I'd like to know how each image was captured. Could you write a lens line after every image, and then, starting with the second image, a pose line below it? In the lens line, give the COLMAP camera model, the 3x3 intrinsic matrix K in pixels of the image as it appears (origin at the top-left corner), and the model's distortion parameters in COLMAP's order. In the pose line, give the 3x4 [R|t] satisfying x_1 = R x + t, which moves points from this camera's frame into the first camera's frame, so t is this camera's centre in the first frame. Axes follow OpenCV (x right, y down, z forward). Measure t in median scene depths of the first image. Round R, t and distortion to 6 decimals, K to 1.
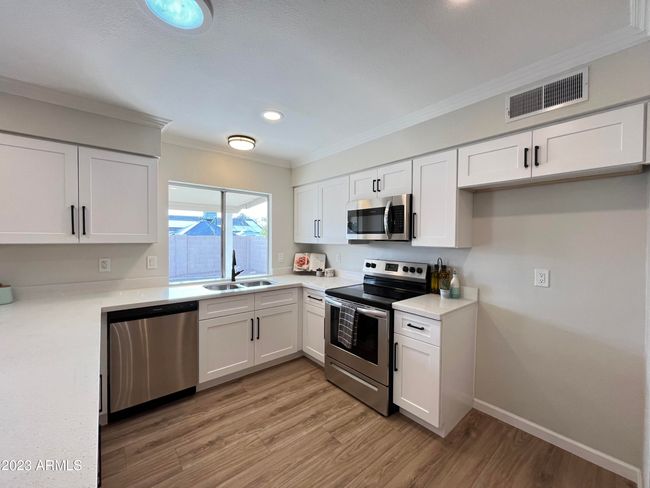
lens RADIAL K [[263.7, 0, 322.9], [0, 263.7, 244.2], [0, 0, 1]] dist [-0.006188, 0.000018]
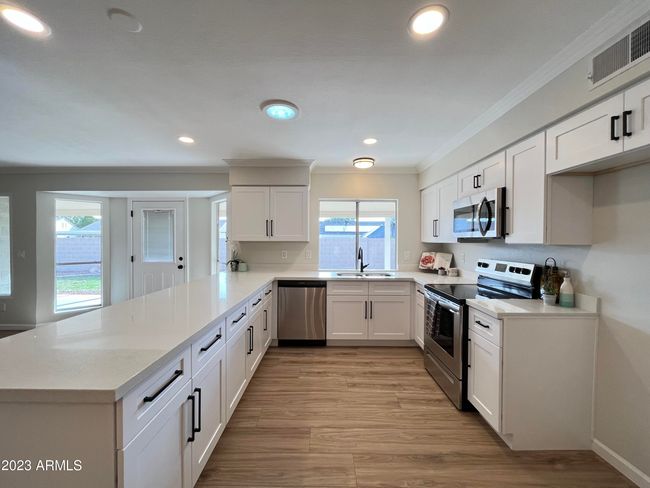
lens RADIAL K [[263.7, 0, 321.7], [0, 263.7, 244.5], [0, 0, 1]] dist [-0.006188, 0.000018]
pose [[0.760073, 0.004445, -0.649822, 0.457040], [-0.011816, 0.999906, -0.006981, 0.025833], [0.649730, 0.012984, 0.760054, -0.119440]]
